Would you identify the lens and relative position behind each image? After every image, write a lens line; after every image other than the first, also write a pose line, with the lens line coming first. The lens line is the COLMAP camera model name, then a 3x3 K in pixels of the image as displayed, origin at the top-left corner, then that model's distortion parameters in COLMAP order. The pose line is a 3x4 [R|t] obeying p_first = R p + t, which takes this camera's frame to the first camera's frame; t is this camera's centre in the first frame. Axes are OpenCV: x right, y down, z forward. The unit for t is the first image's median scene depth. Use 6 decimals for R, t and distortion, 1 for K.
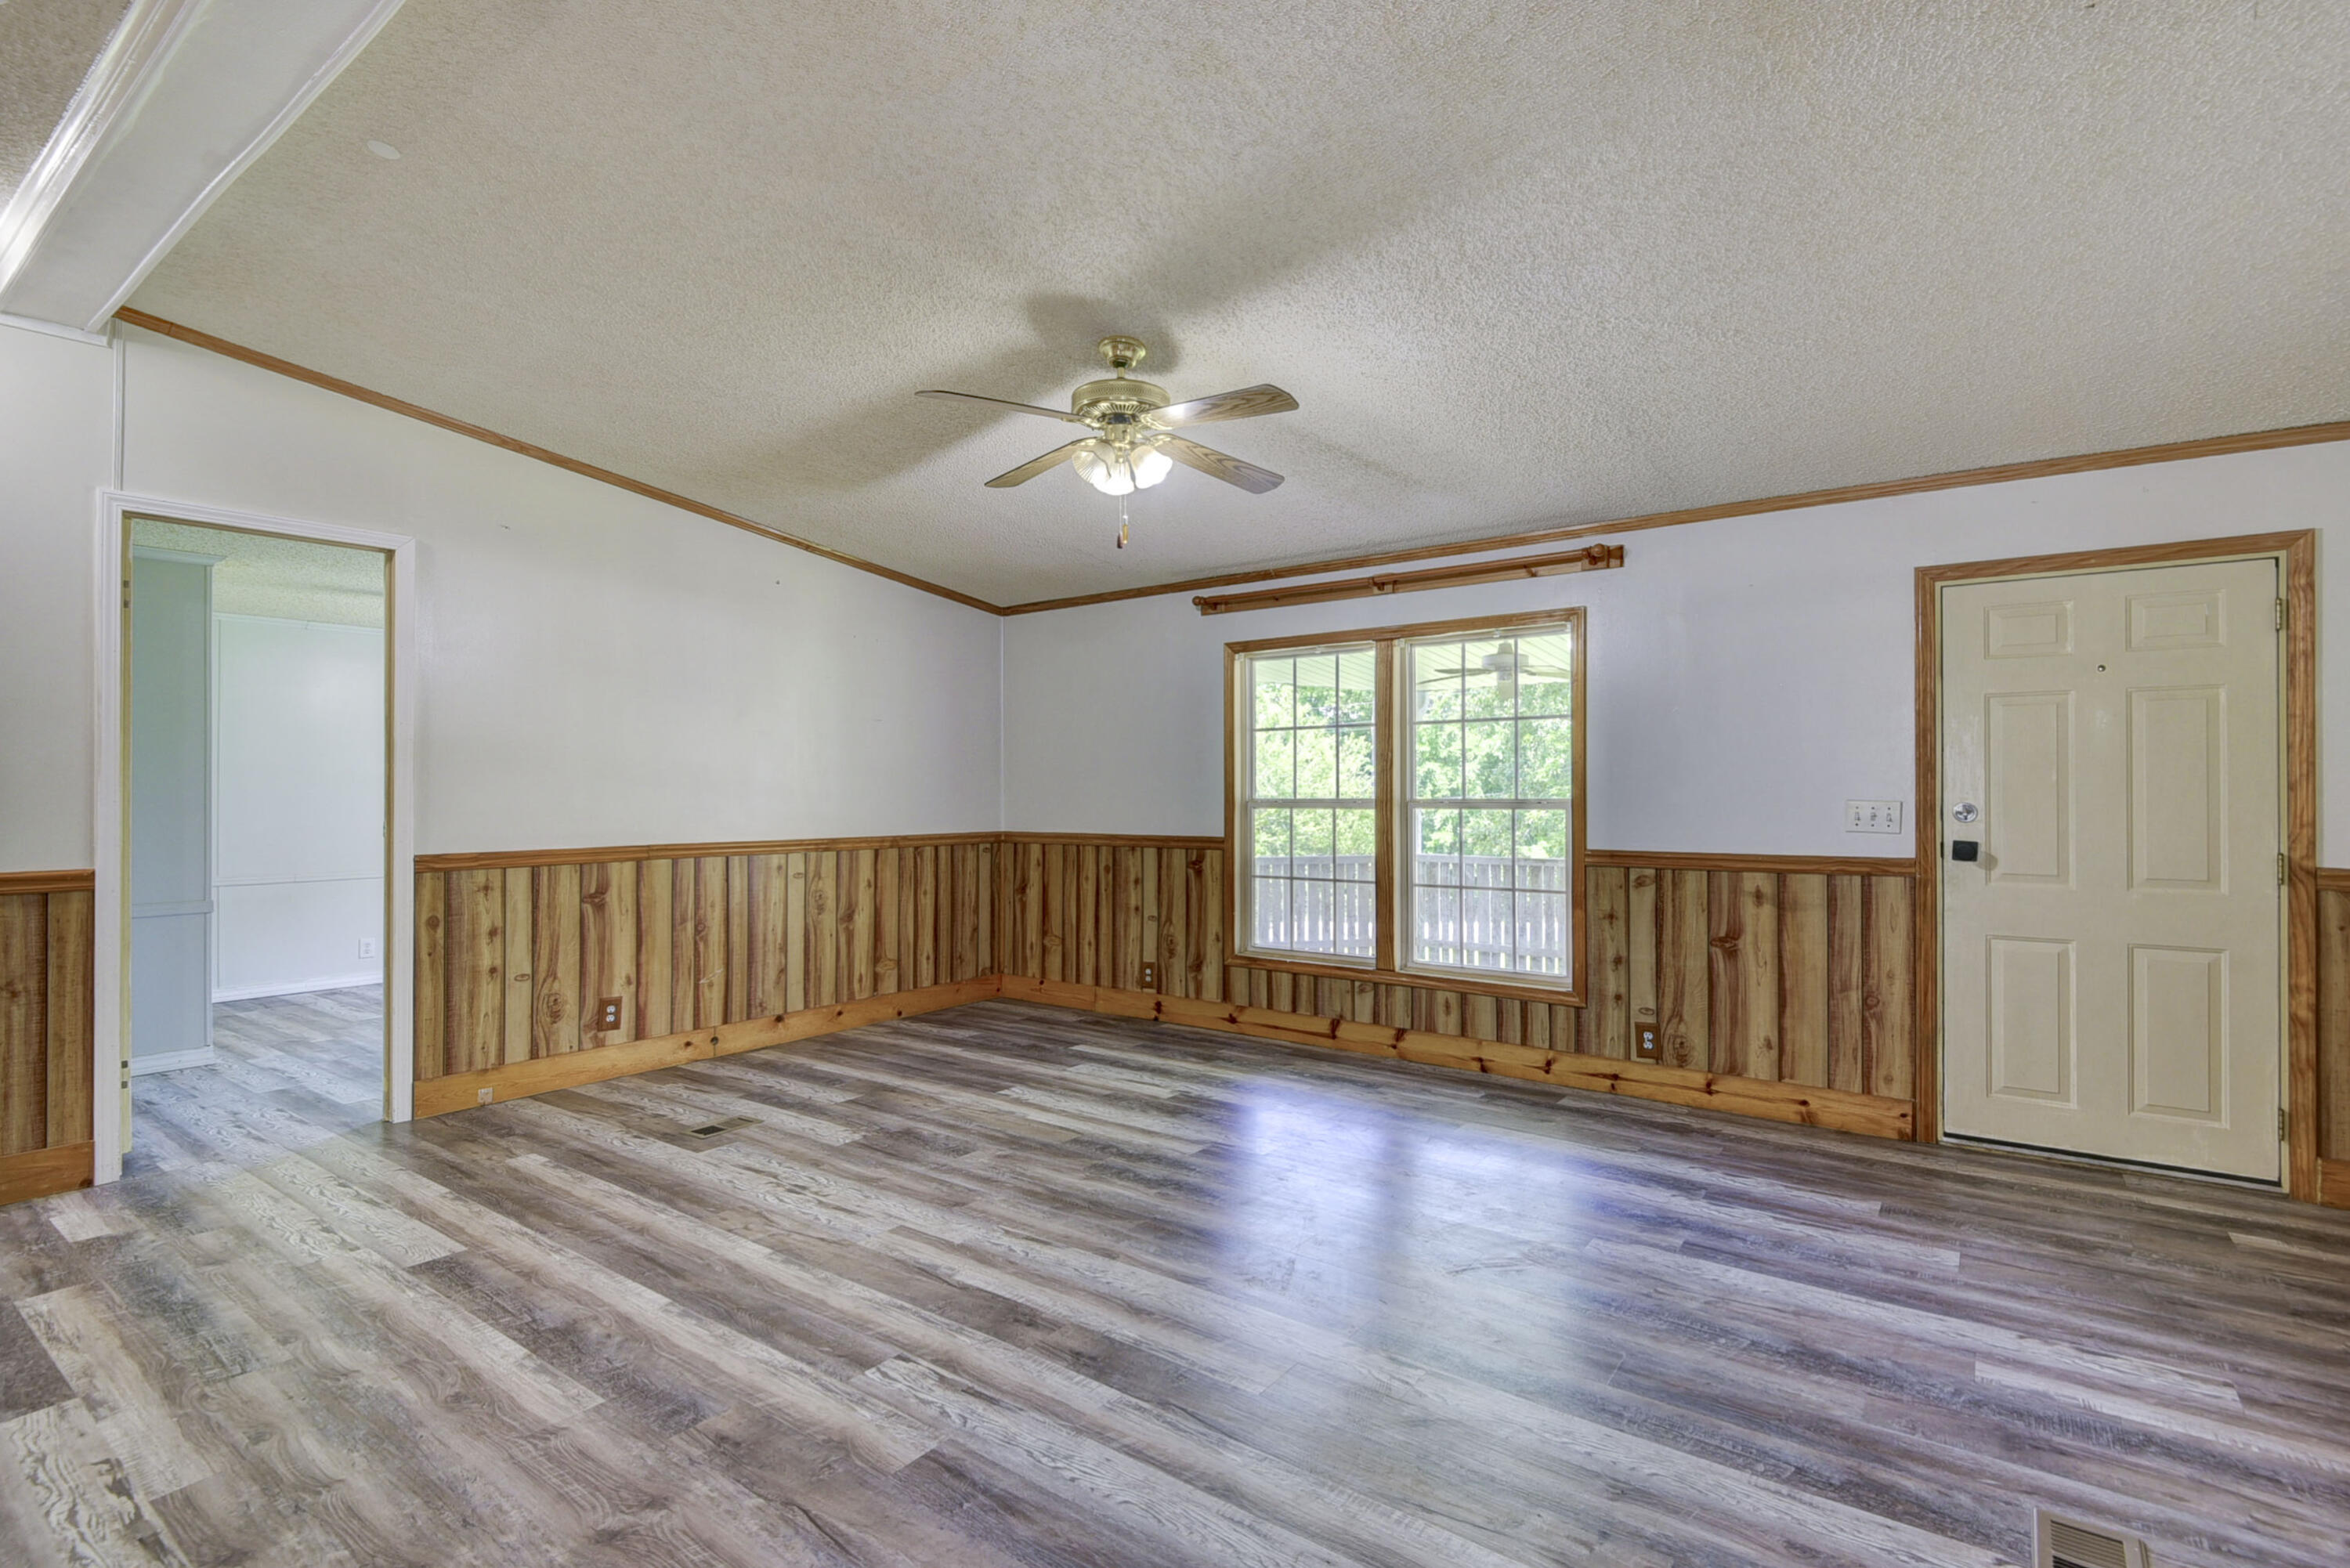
lens RADIAL K [[1096.0, 0, 1170.7], [0, 1096.0, 780.8], [0, 0, 1]] dist [0.025715, -0.012995]
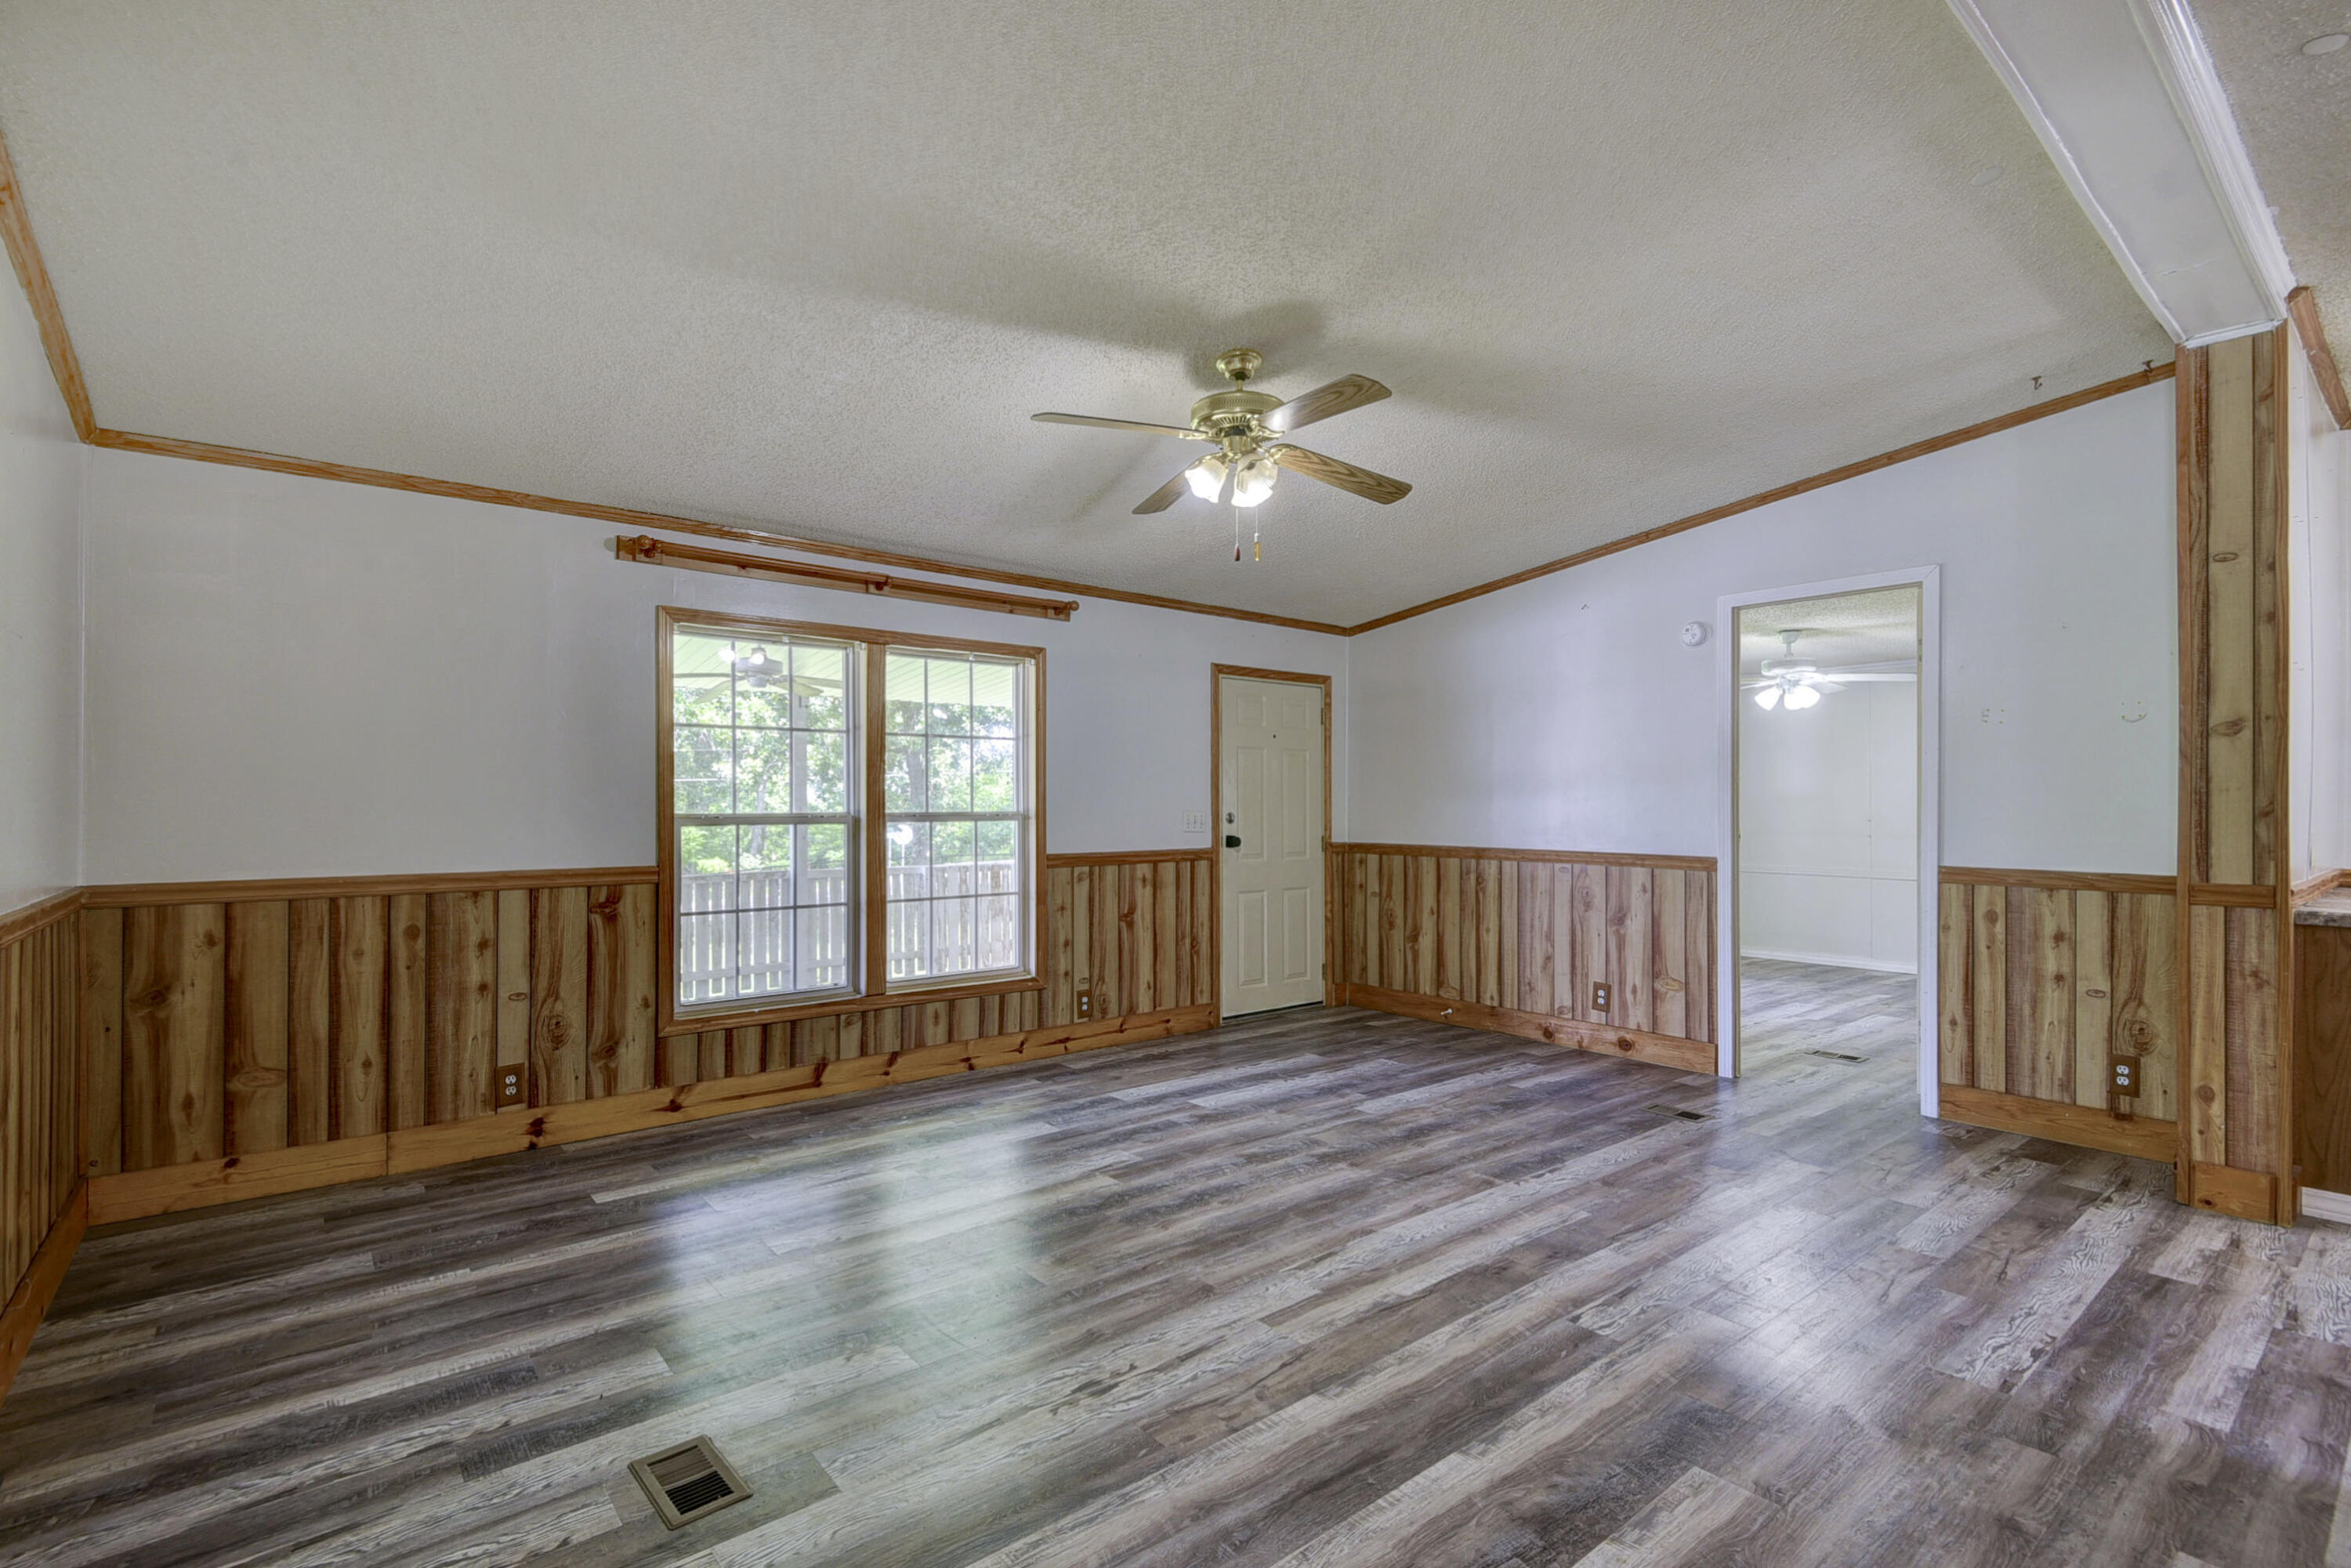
lens RADIAL K [[1096.5, 0, 1196.5], [0, 1096.5, 786.2], [0, 0, 1]] dist [0.025715, -0.012995]
pose [[0.231375, 0.014356, 0.972759, -0.759006], [-0.014111, 0.999835, -0.011399, 0.001042], [-0.972762, -0.011089, 0.231540, 0.594812]]
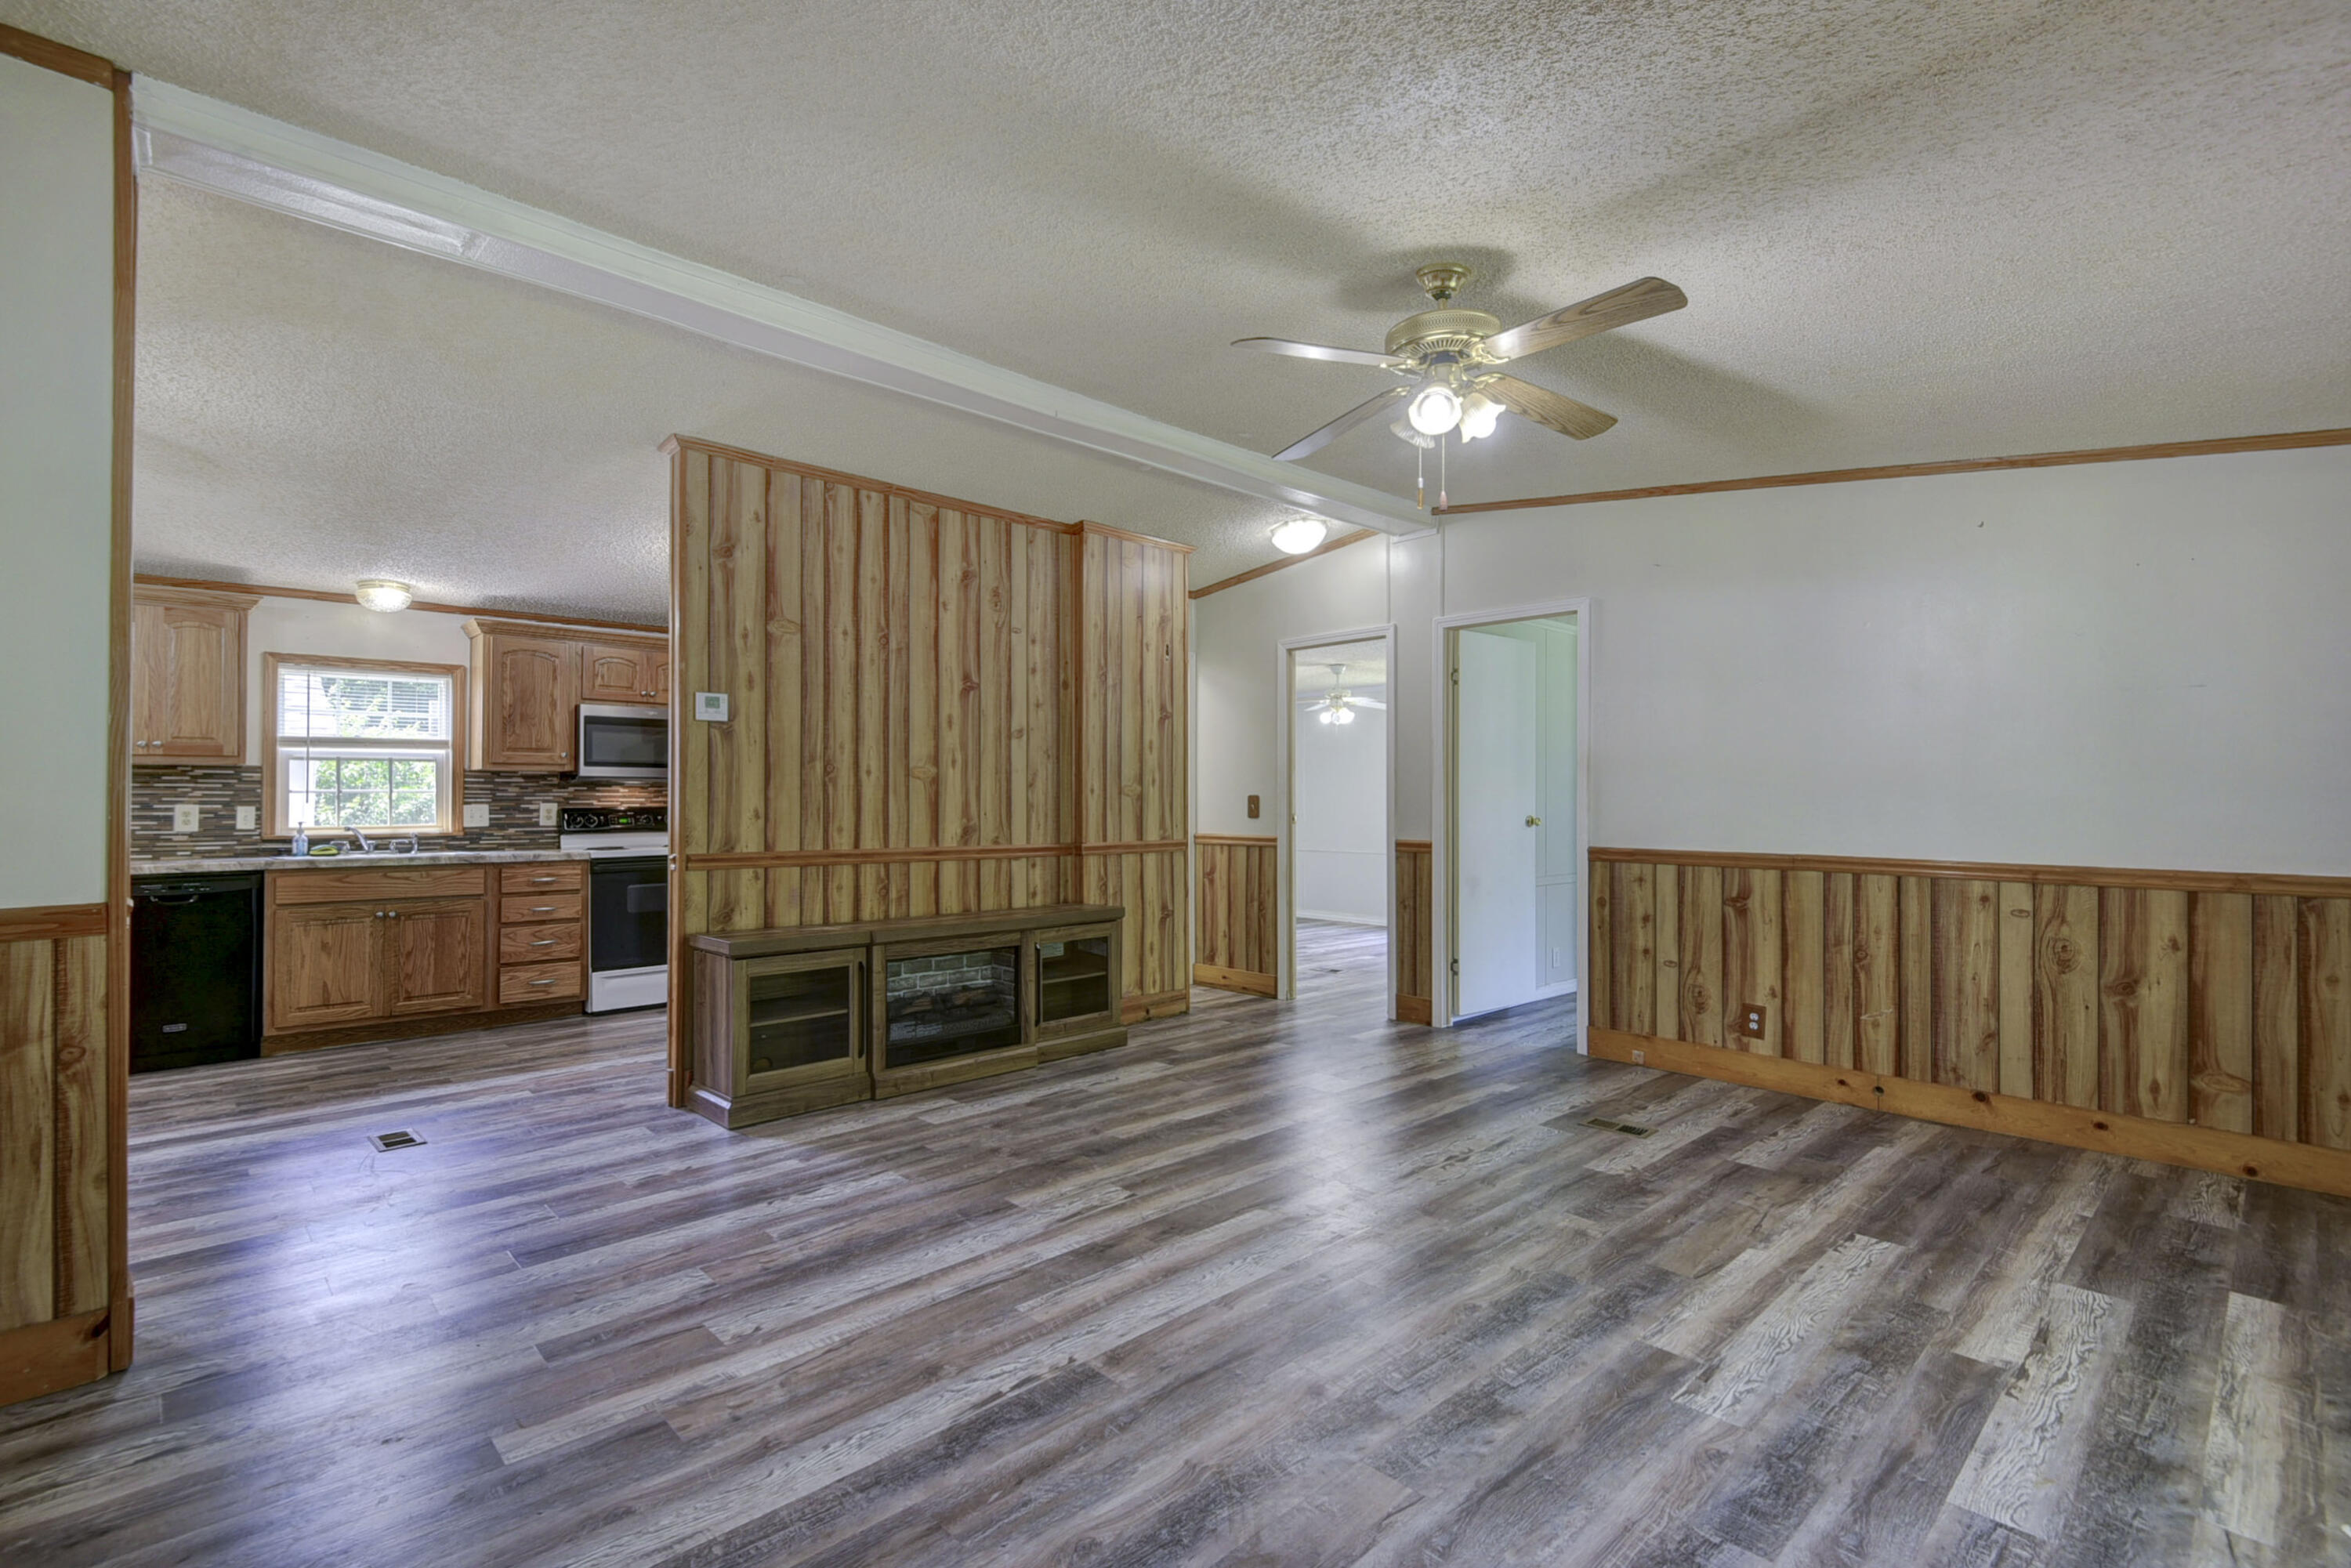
lens RADIAL K [[1096.5, 0, 1168.2], [0, 1096.5, 786.3], [0, 0, 1]] dist [0.025715, -0.012995]
pose [[-0.184657, -0.009347, -0.982759, 0.616653], [0.008580, 0.999901, -0.011122, 0.003299], [0.982766, -0.010486, -0.184559, 0.700208]]
